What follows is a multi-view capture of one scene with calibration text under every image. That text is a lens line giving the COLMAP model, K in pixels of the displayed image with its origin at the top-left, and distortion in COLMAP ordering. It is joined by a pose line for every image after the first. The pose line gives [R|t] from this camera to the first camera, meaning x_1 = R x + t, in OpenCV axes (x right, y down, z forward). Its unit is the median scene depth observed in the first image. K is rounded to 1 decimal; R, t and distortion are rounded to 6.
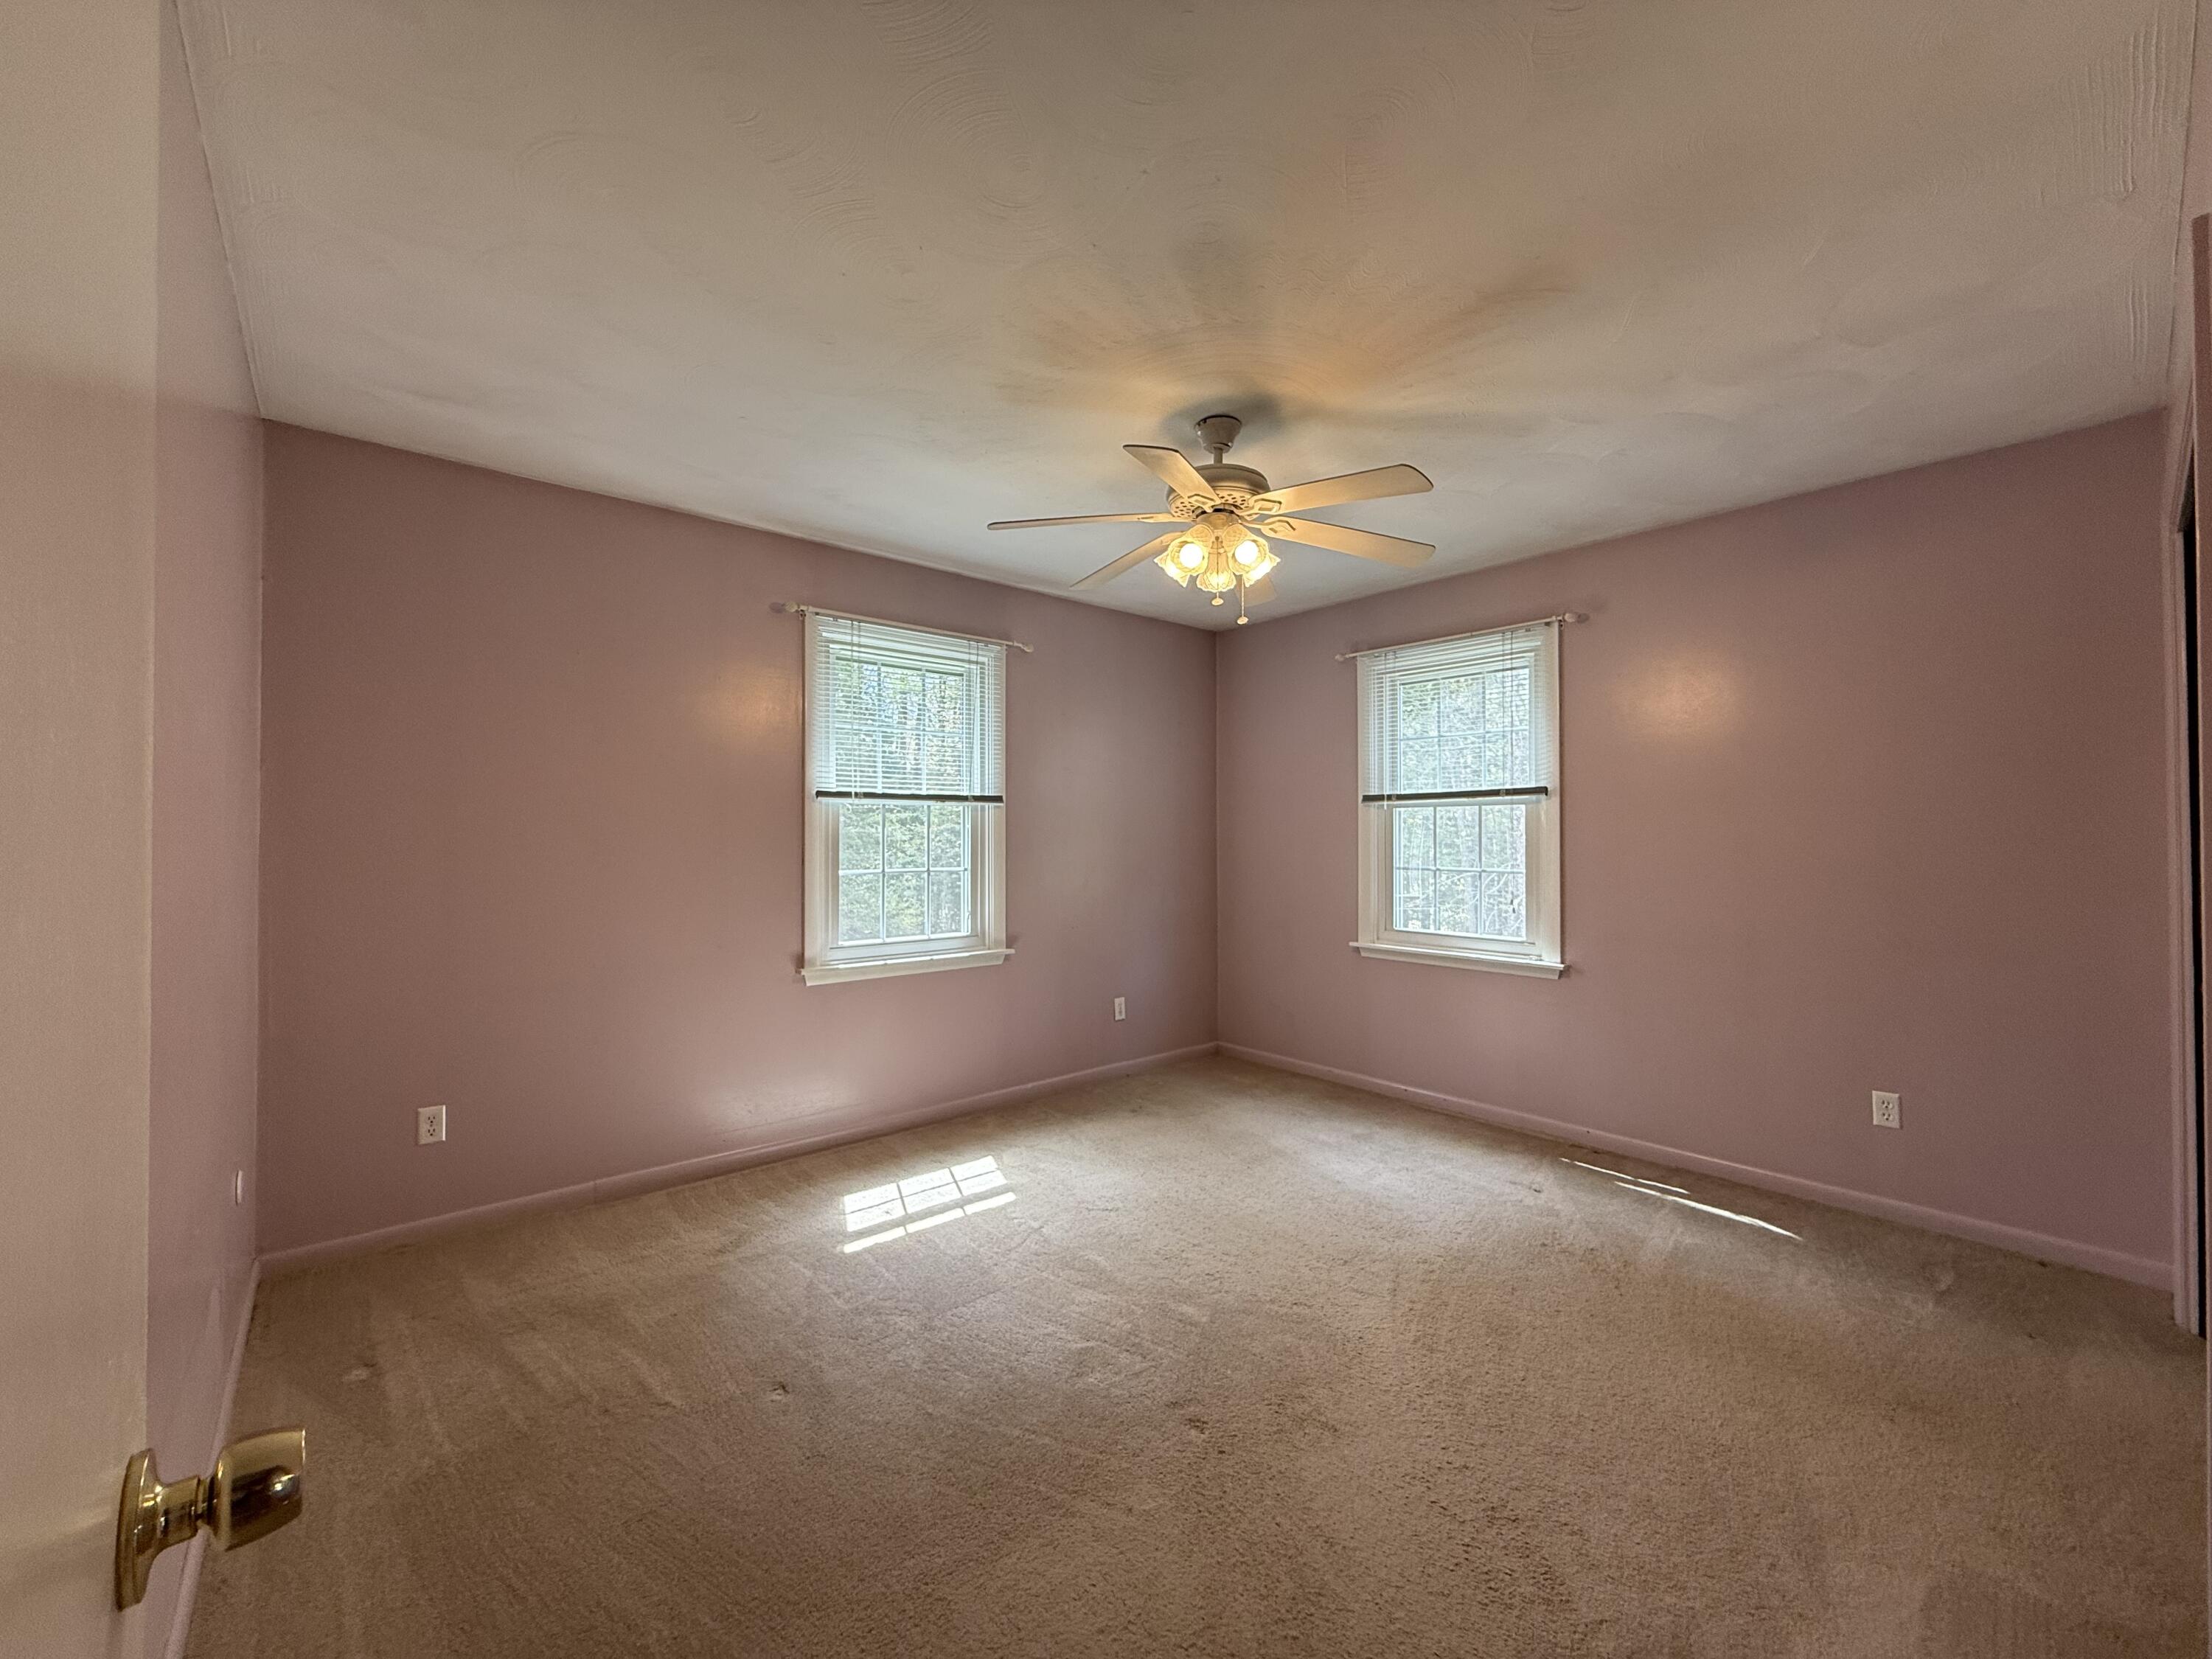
lens RADIAL K [[885.9, 0, 1098.2], [0, 885.9, 828.6], [0, 0, 1]] dist [-0.000886, -0.000140]
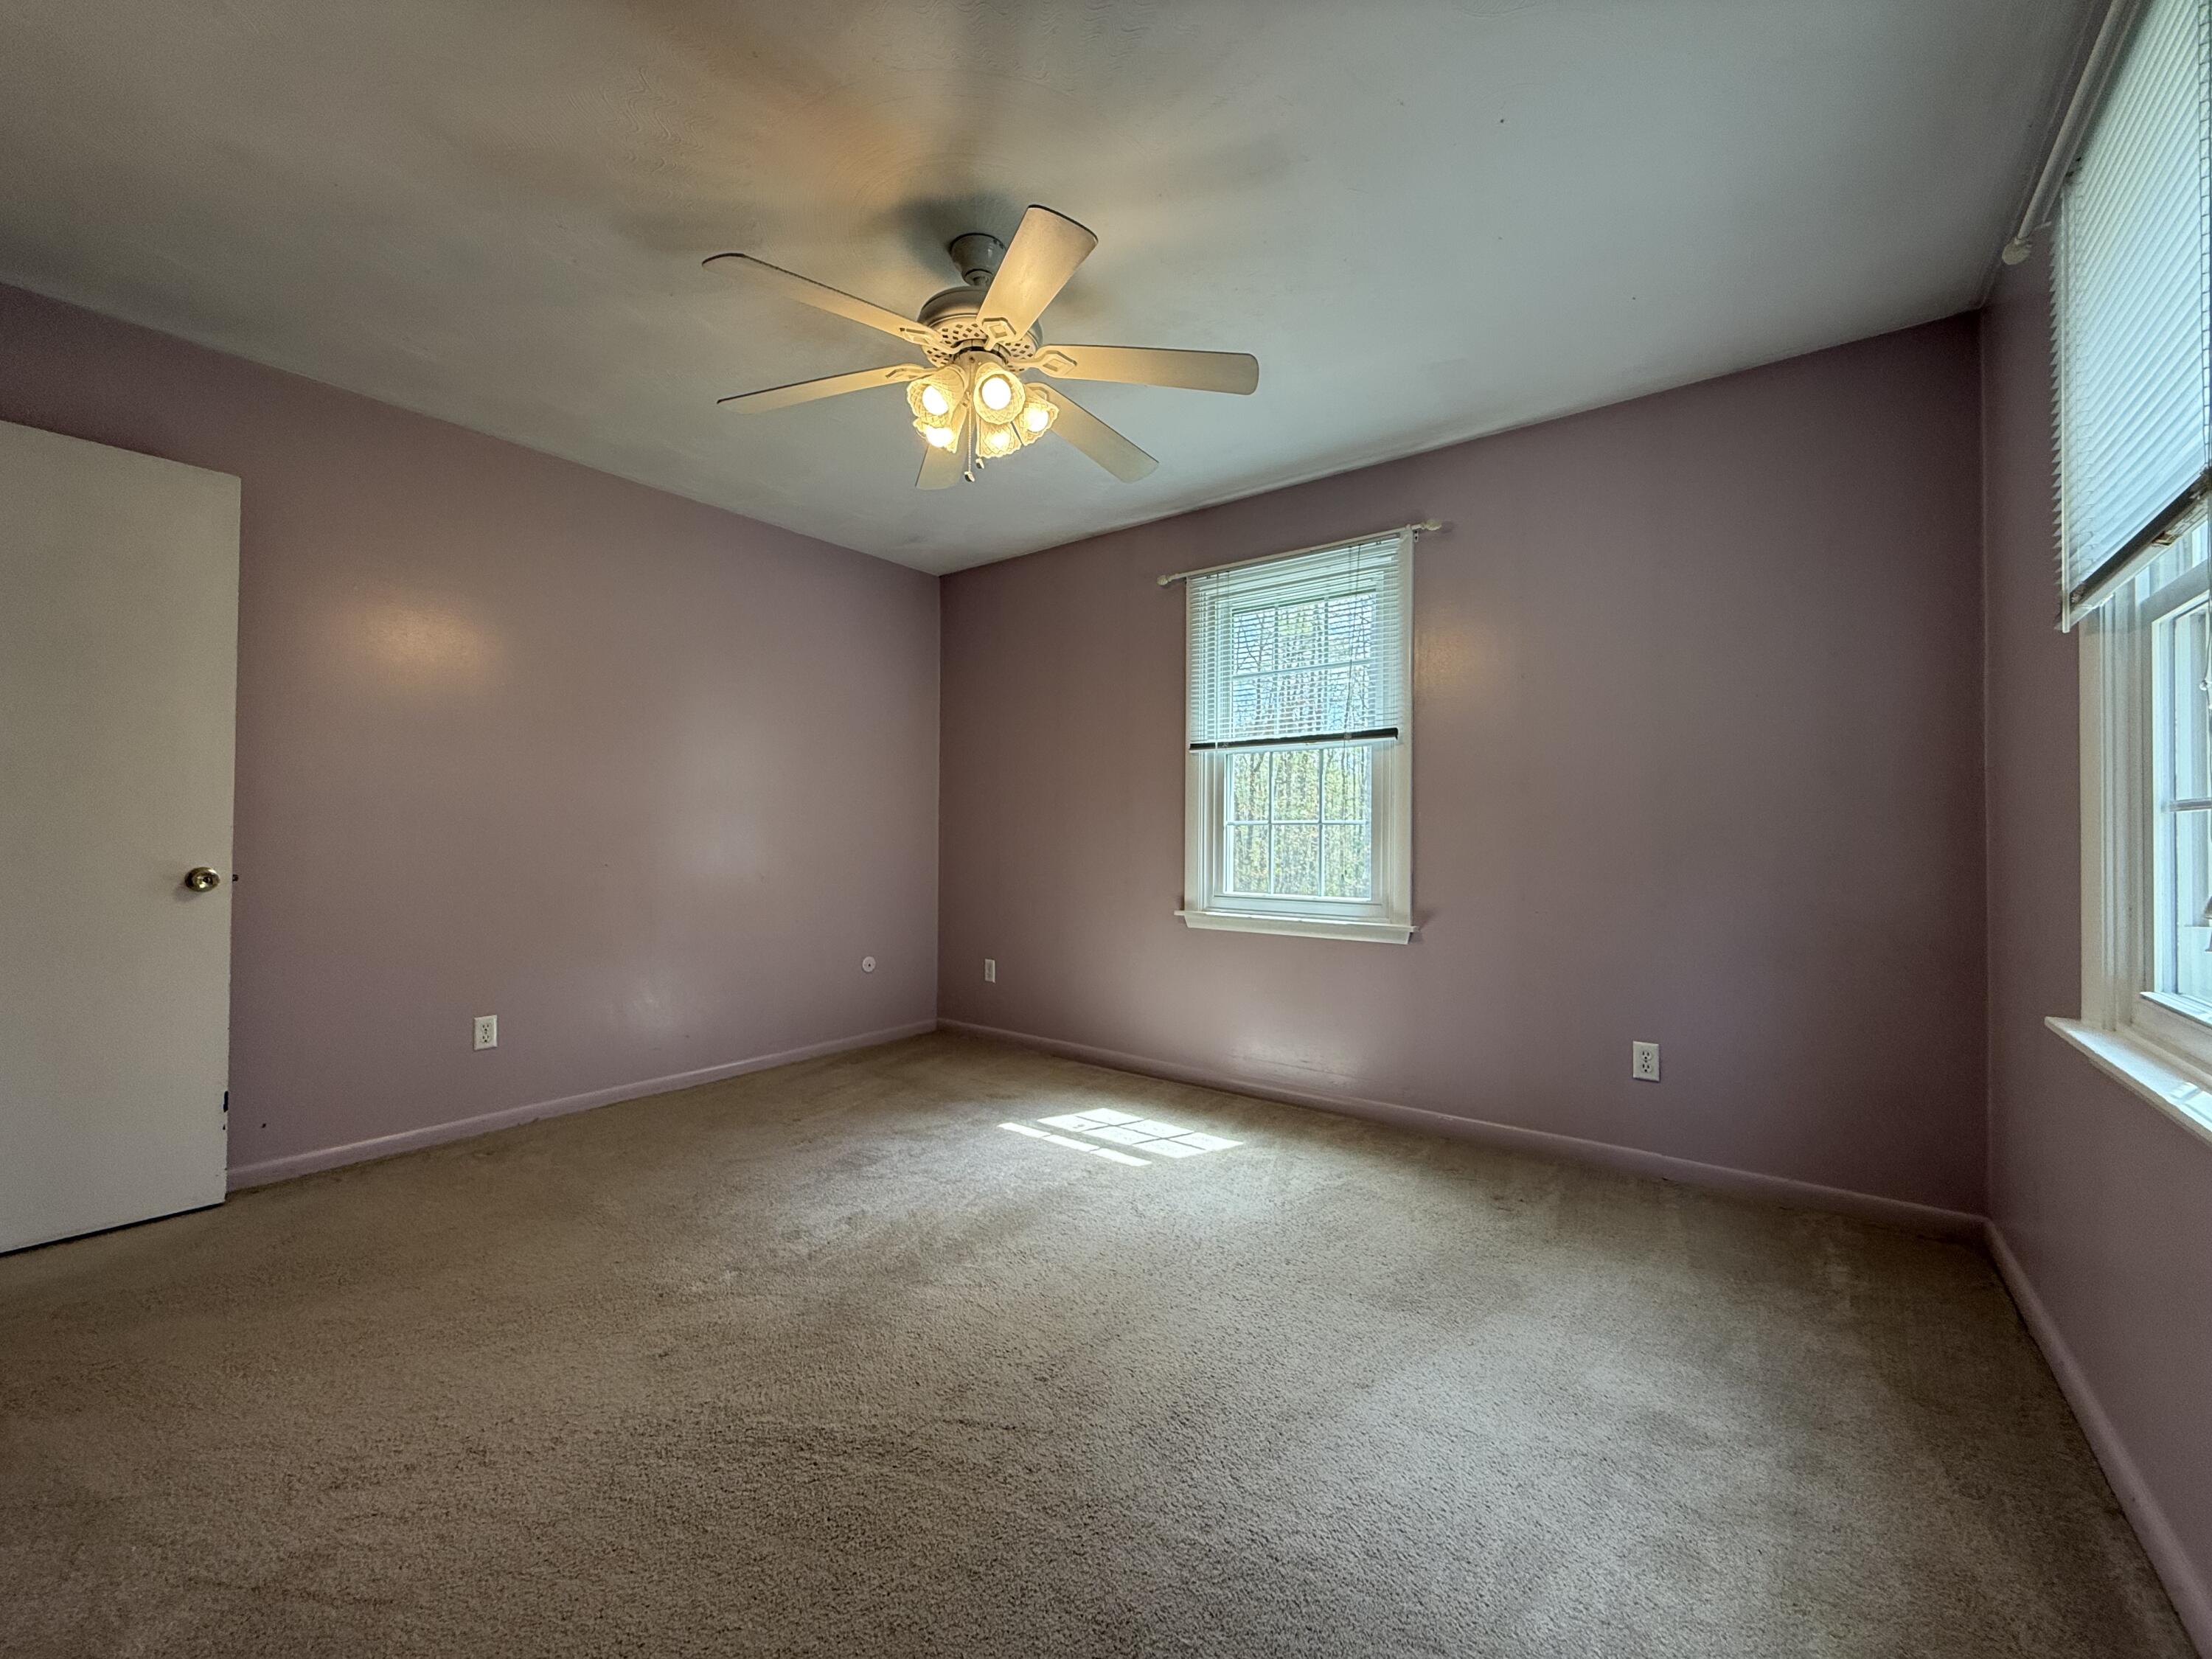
lens RADIAL K [[885.9, 0, 1098.2], [0, 885.9, 828.6], [0, 0, 1]] dist [-0.000886, -0.000140]
pose [[0.197239, -0.004834, -0.980343, 0.701398], [0.006911, 0.999970, -0.003540, 0.061543], [0.980331, -0.006077, 0.197267, 0.683359]]
